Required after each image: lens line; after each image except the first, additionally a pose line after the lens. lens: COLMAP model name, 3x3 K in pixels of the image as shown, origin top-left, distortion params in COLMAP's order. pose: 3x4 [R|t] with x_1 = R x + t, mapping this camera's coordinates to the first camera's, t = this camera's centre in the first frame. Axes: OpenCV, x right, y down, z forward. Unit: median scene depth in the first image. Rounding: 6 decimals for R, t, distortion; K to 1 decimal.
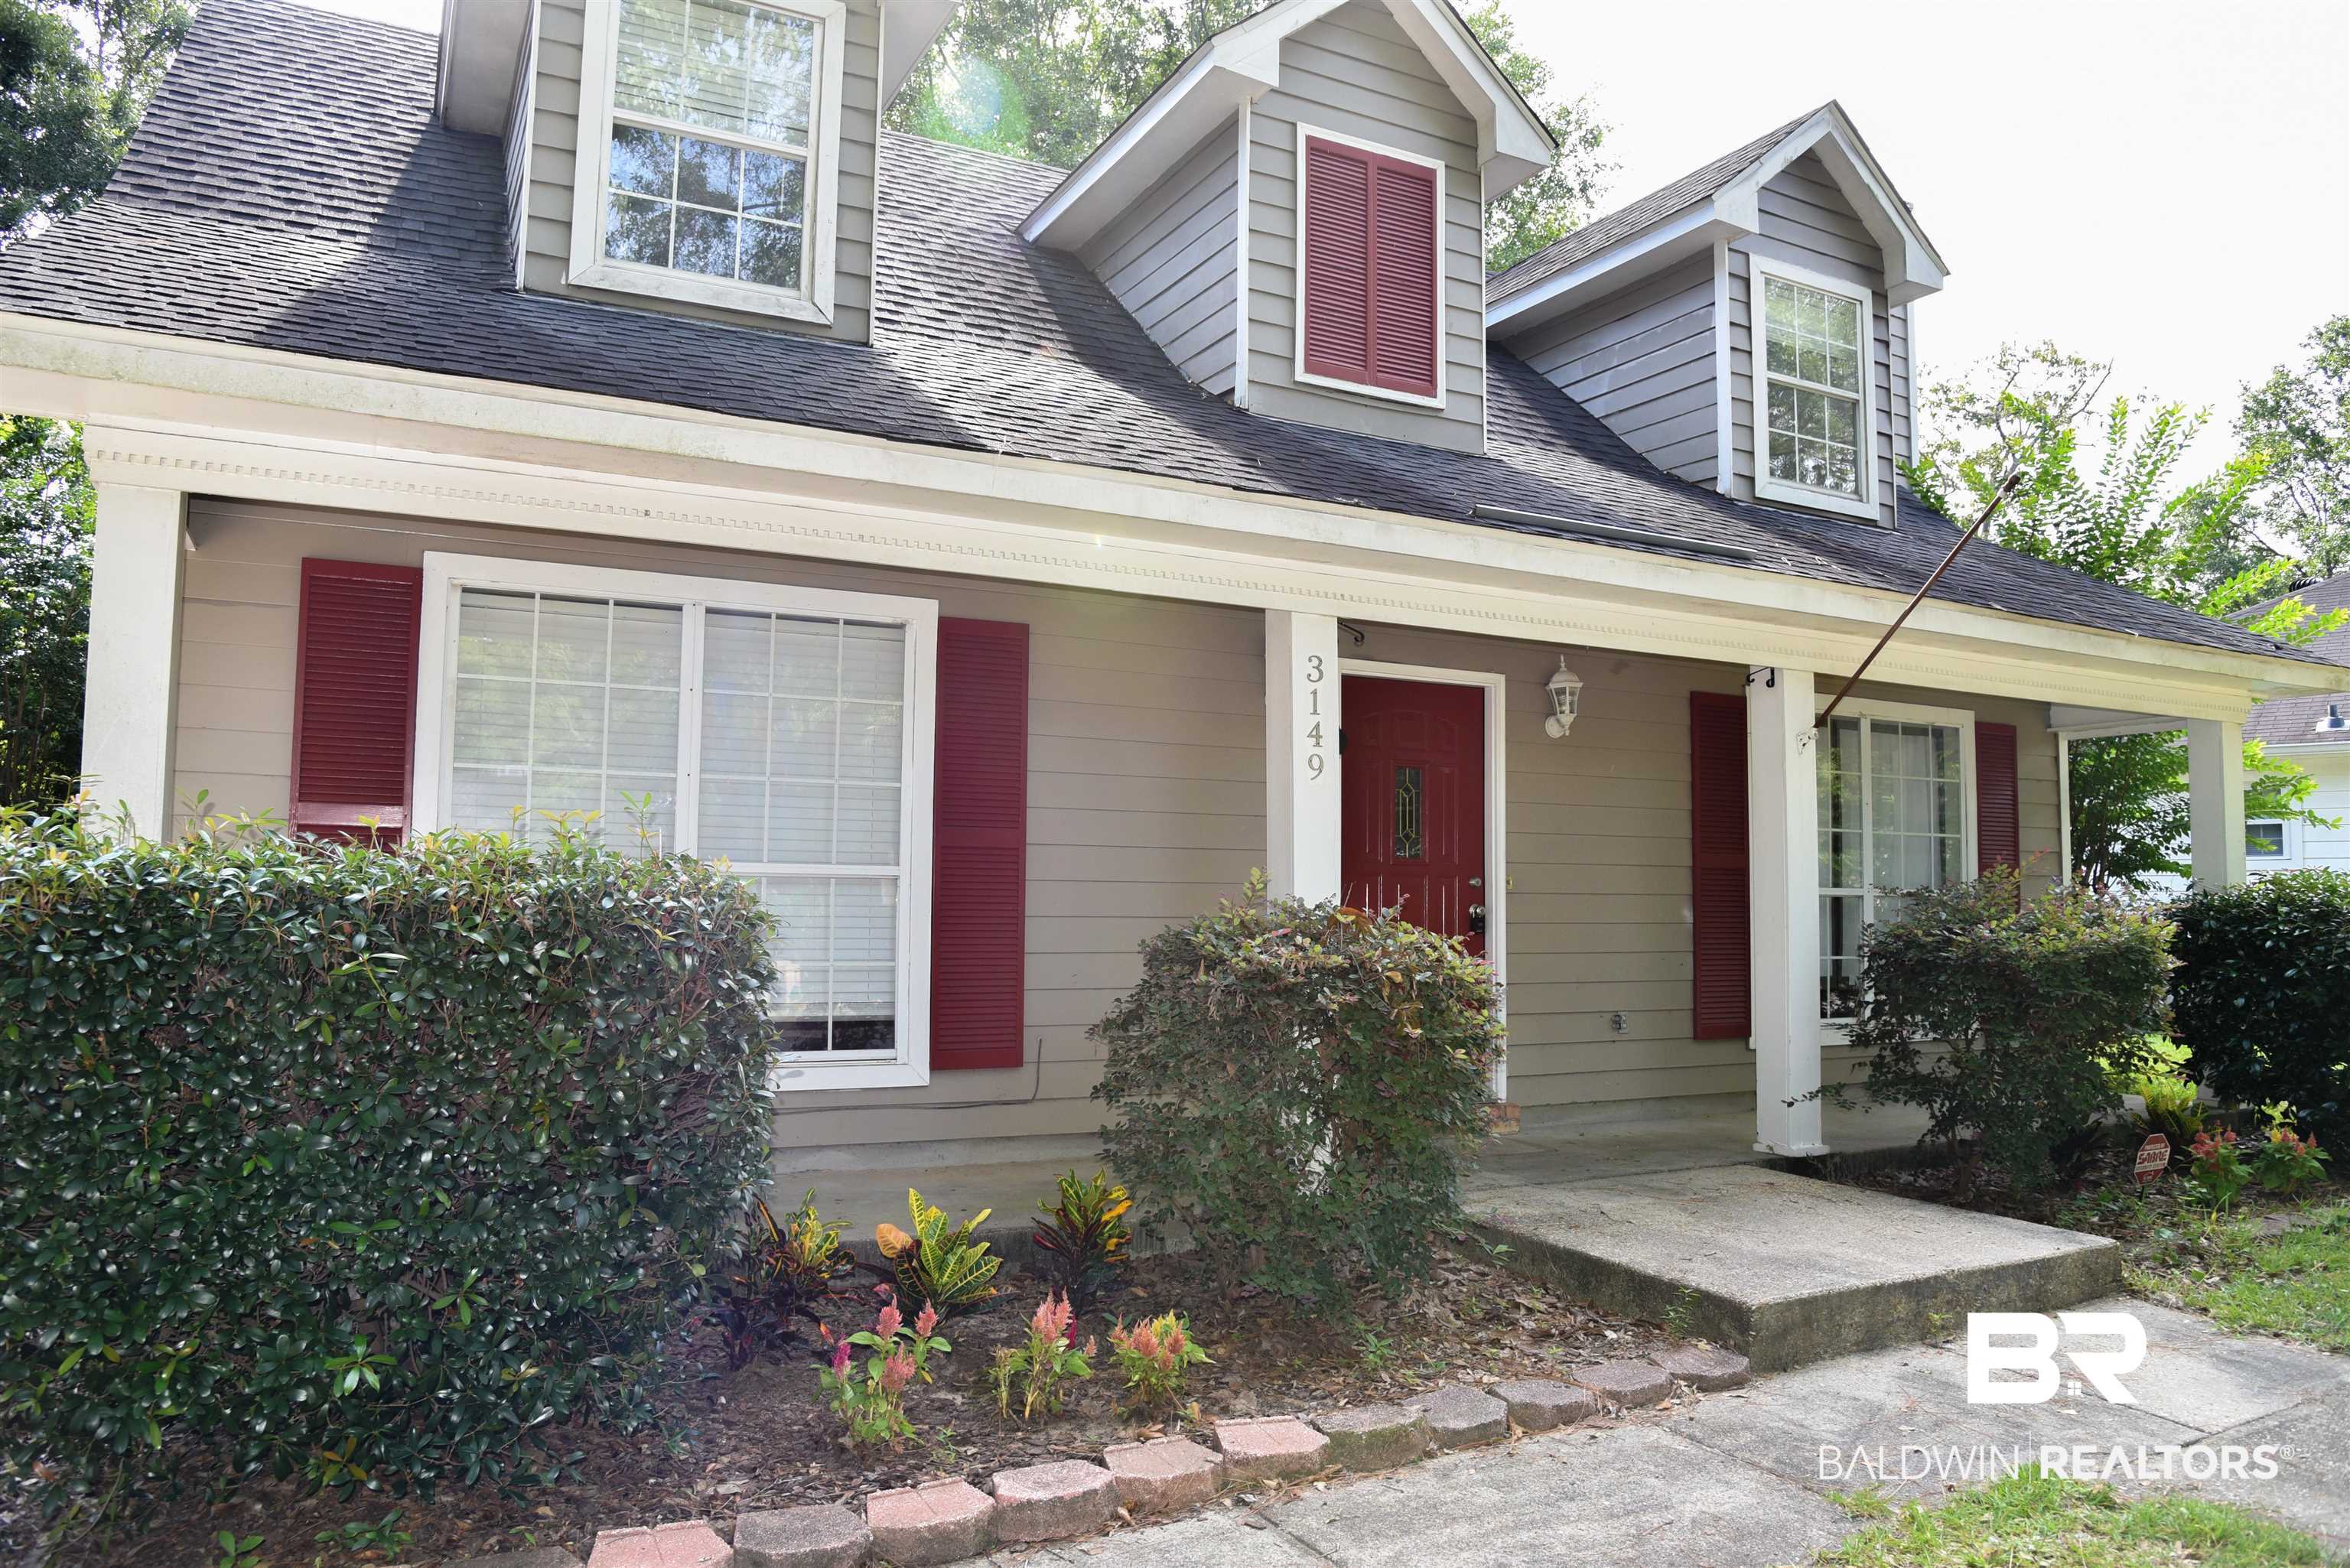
lens RADIAL K [[1611.5, 0, 1166.9], [0, 1611.5, 789.8], [0, 0, 1]] dist [-0.116353, 0.069631]
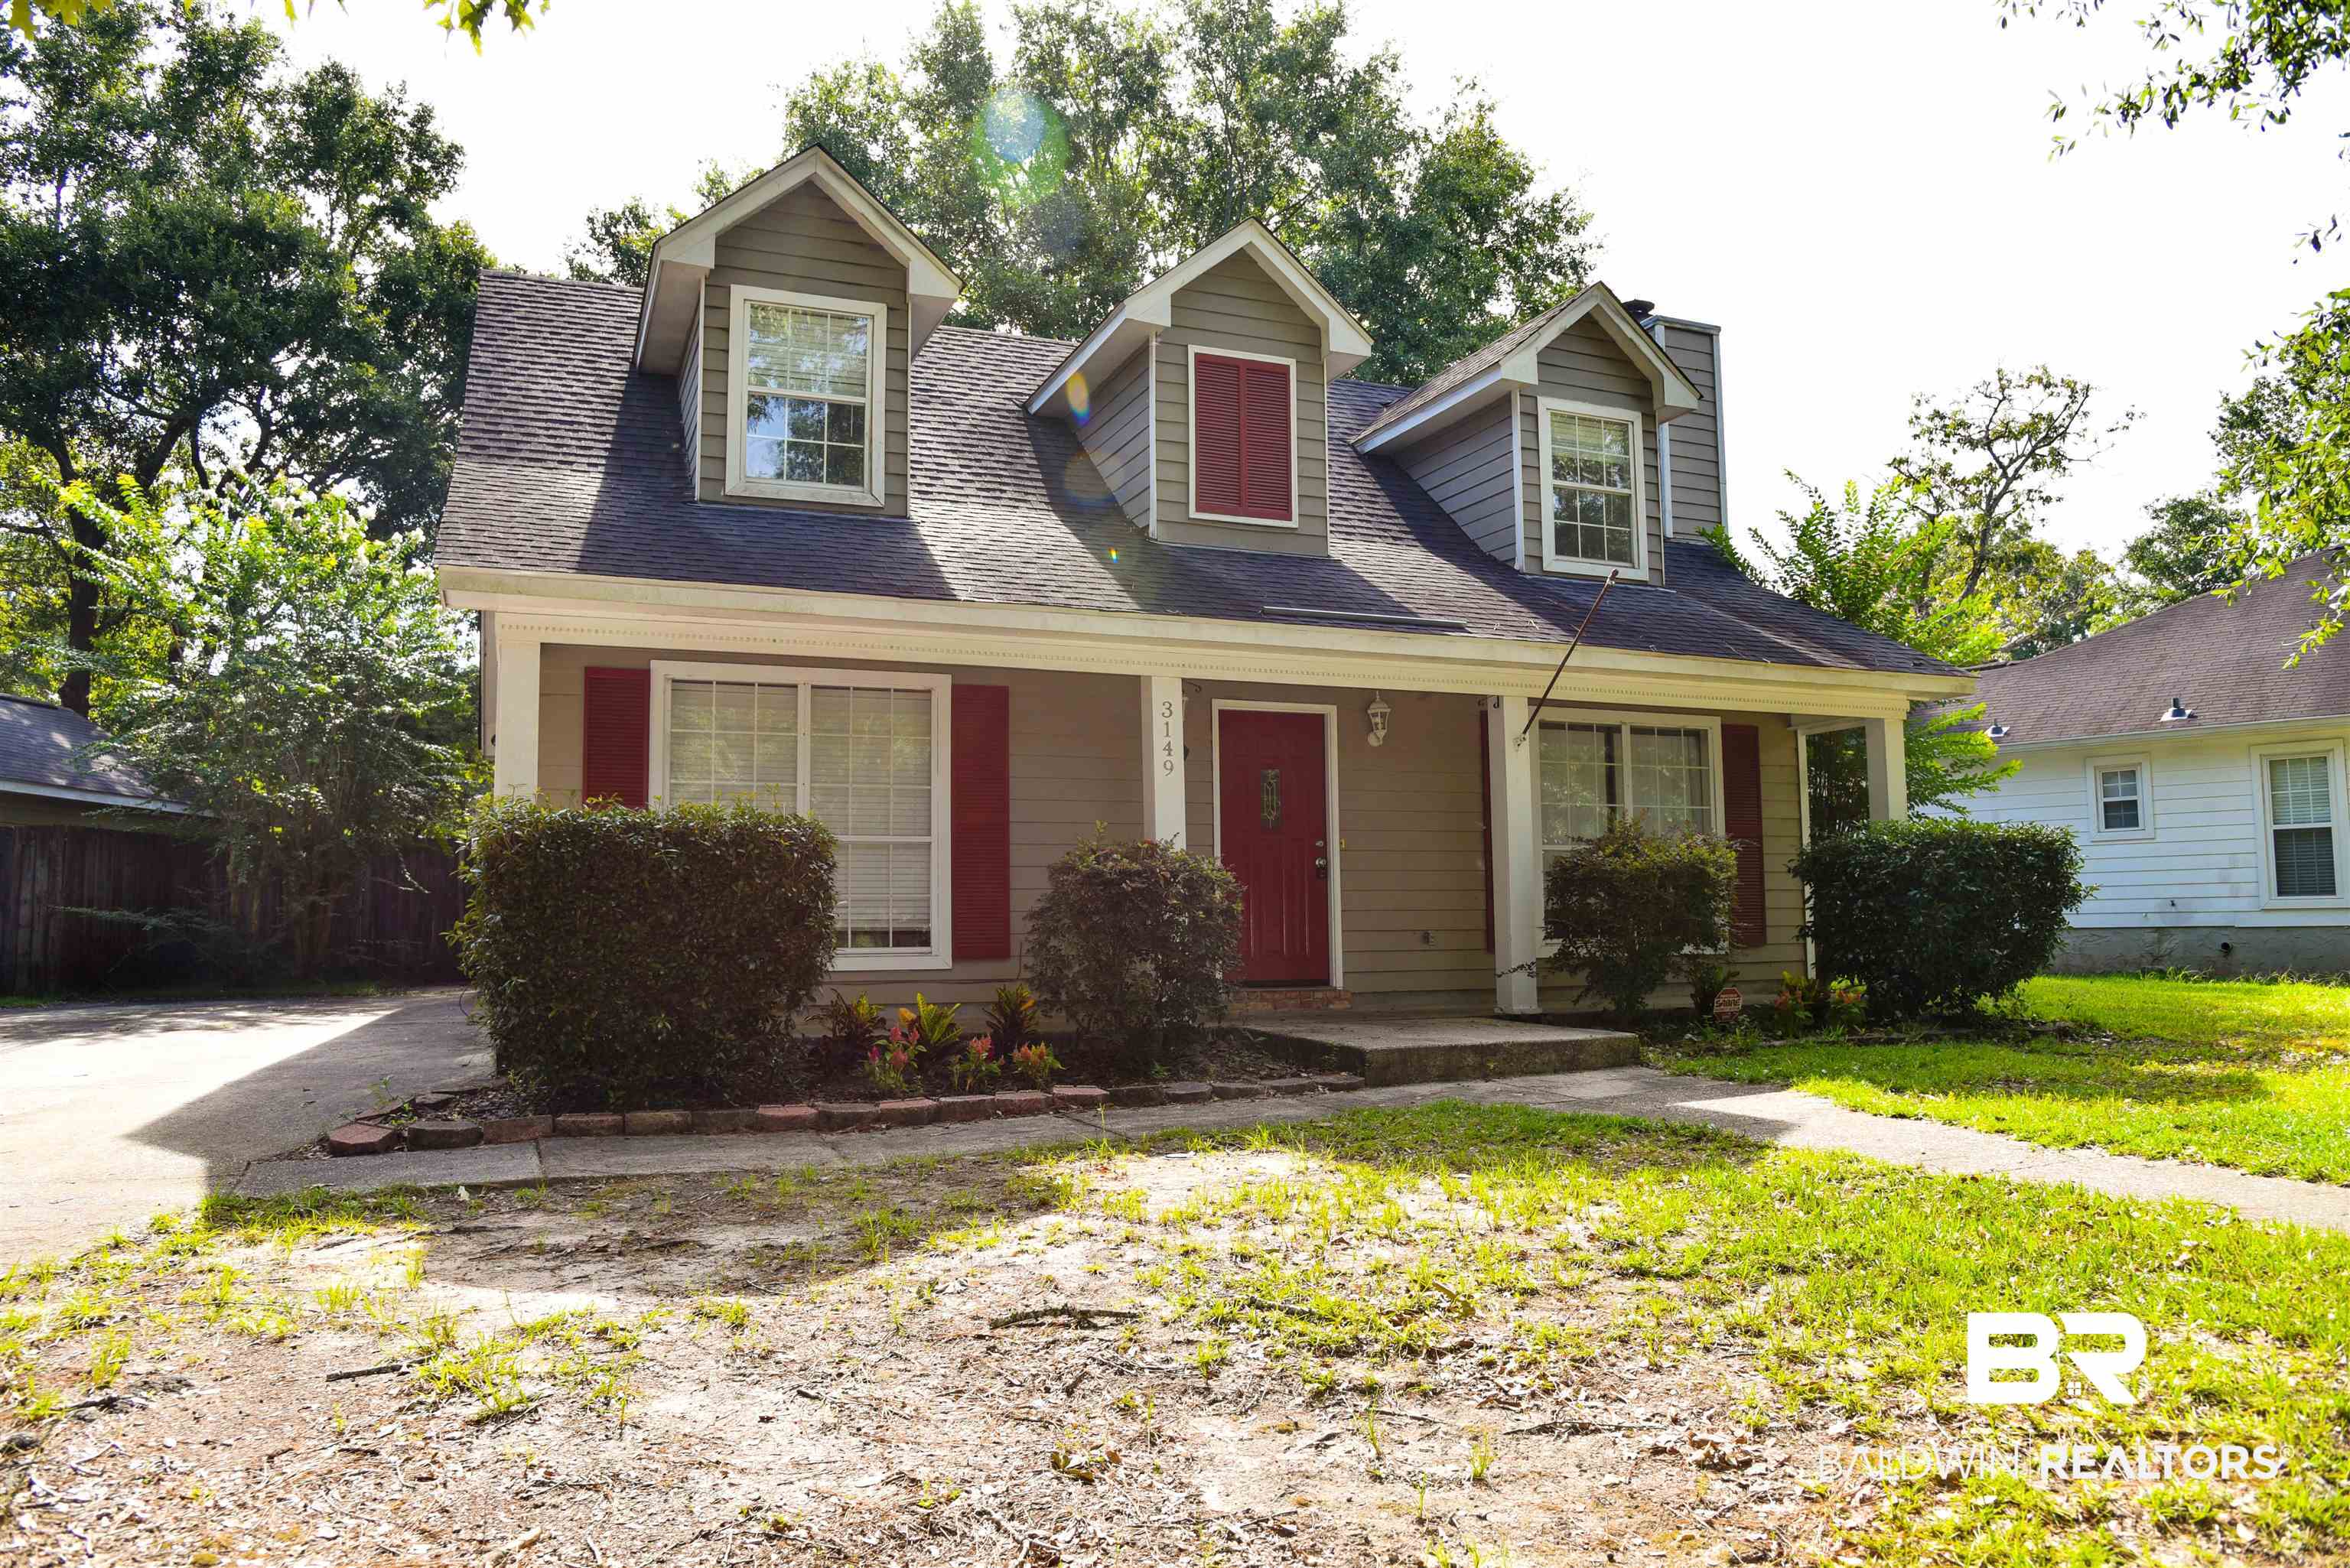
lens RADIAL K [[1612.6, 0, 1167.0], [0, 1612.6, 790.6], [0, 0, 1]] dist [-0.115828, 0.069623]
pose [[0.996016, -0.030261, -0.083884, 0.189687], [0.028953, 0.999440, -0.016771, 0.030850], [0.084344, 0.014275, 0.996334, -0.554684]]
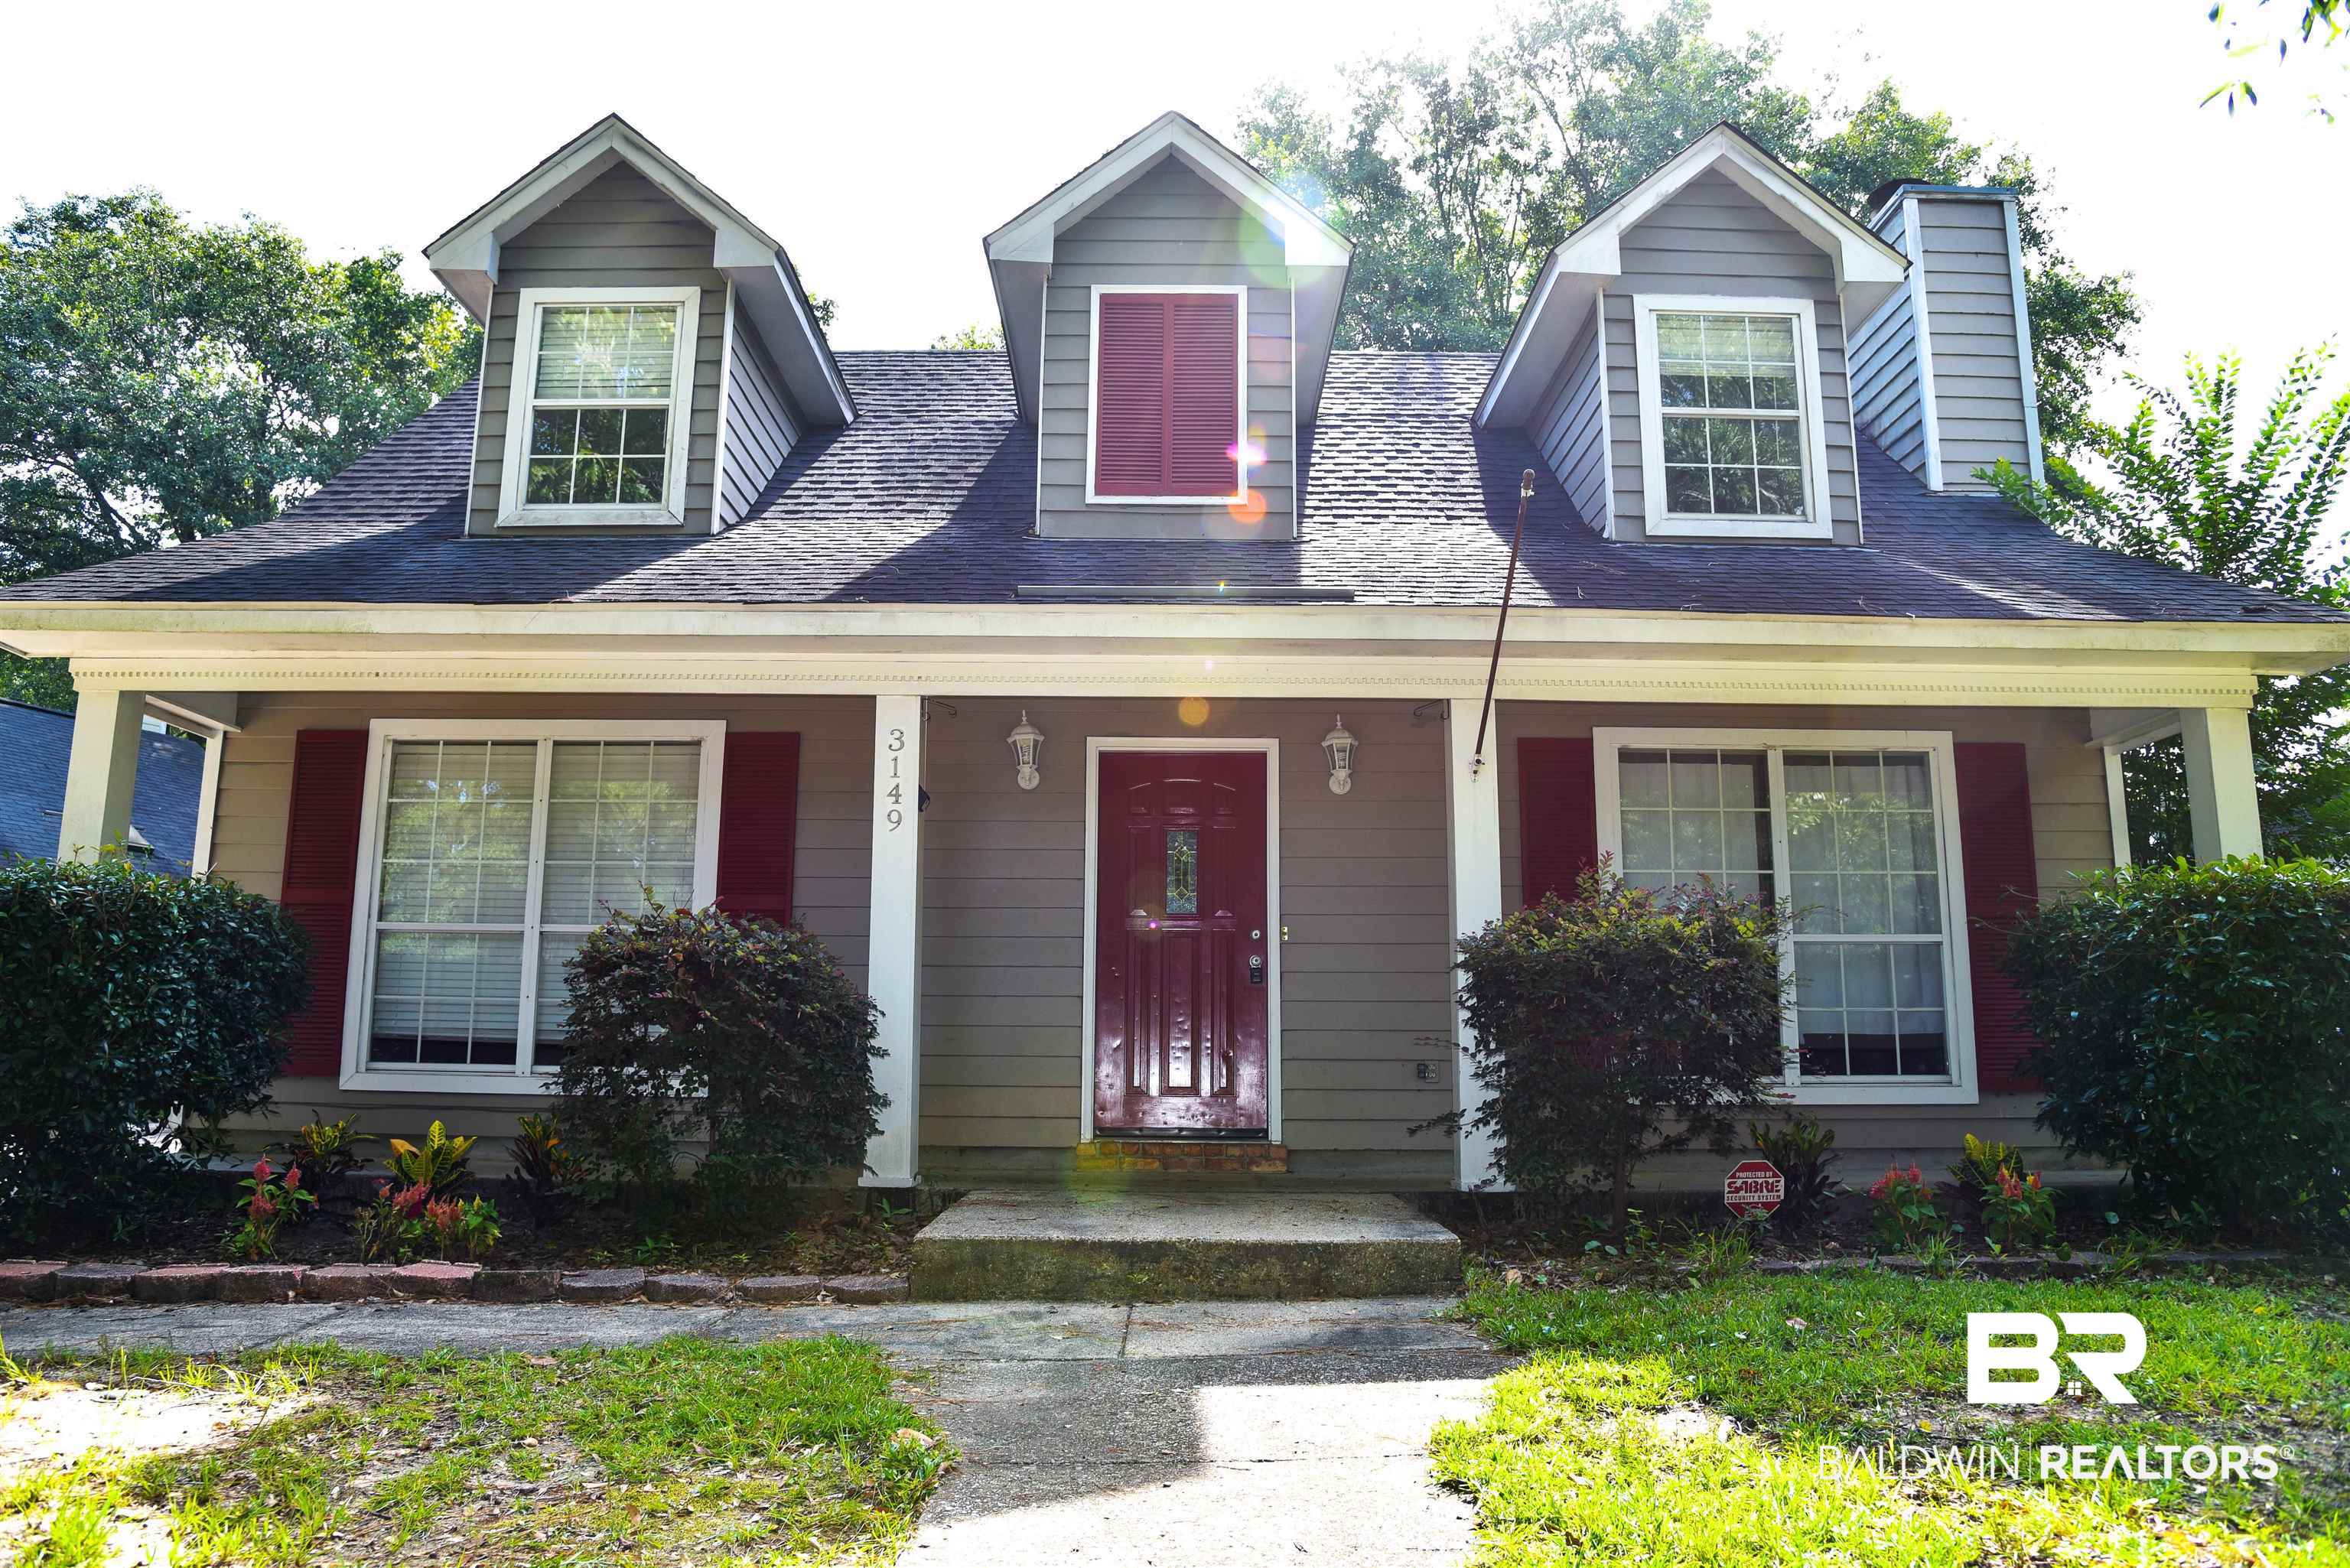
lens RADIAL K [[1611.5, 0, 1166.9], [0, 1611.5, 789.8], [0, 0, 1]] dist [-0.116353, 0.069631]
pose [[0.889919, -0.087851, -0.447579, 0.666308], [0.037316, 0.992010, -0.120517, 0.094527], [0.454590, 0.090548, 0.886086, 0.023025]]
